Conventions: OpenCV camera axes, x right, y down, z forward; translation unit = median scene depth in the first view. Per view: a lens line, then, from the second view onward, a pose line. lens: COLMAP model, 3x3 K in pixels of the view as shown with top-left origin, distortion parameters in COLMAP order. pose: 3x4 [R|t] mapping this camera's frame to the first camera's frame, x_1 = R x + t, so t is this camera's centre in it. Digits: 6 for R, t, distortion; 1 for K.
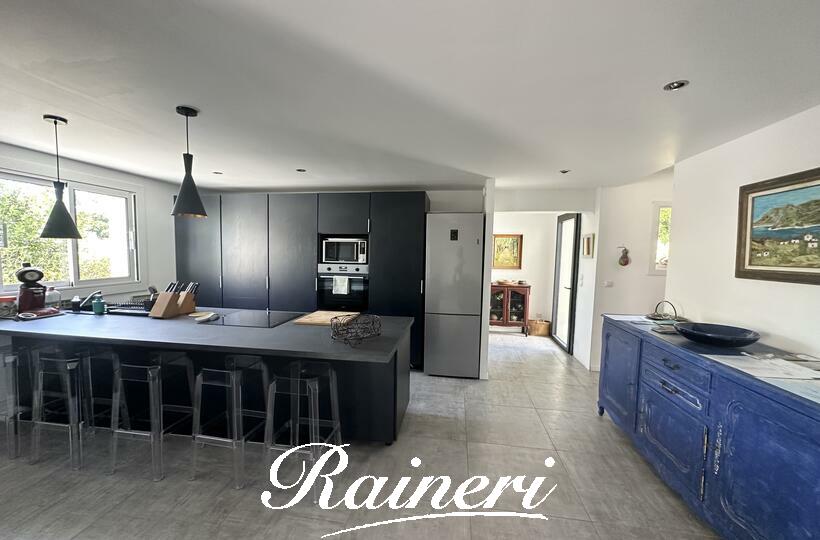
lens RADIAL K [[322.4, 0, 406.9], [0, 322.4, 276.6], [0, 0, 1]] dist [0.000775, 0.000185]
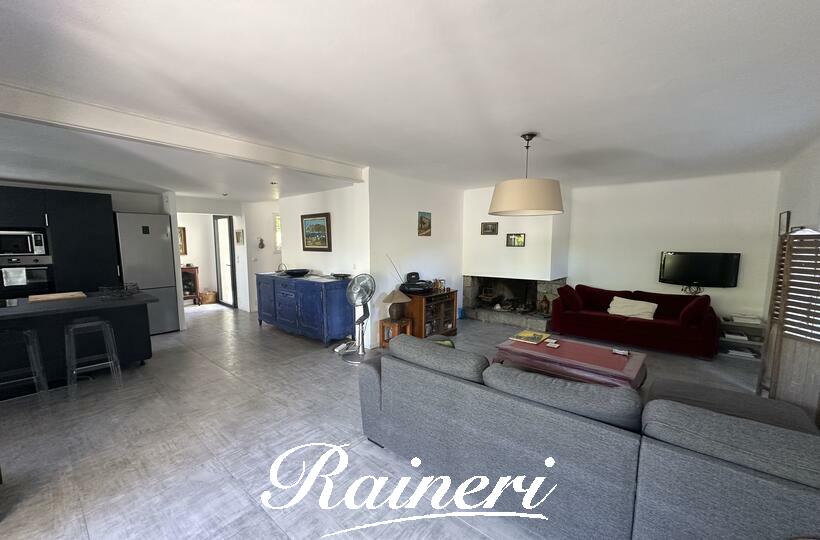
lens RADIAL K [[322.4, 0, 410.5], [0, 322.4, 278.2], [0, 0, 1]] dist [0.000775, 0.000185]
pose [[0.507839, -0.113132, 0.853991, -0.446077], [0.073002, 0.993425, 0.088192, 0.031819], [-0.858353, 0.017556, 0.512758, -0.613463]]
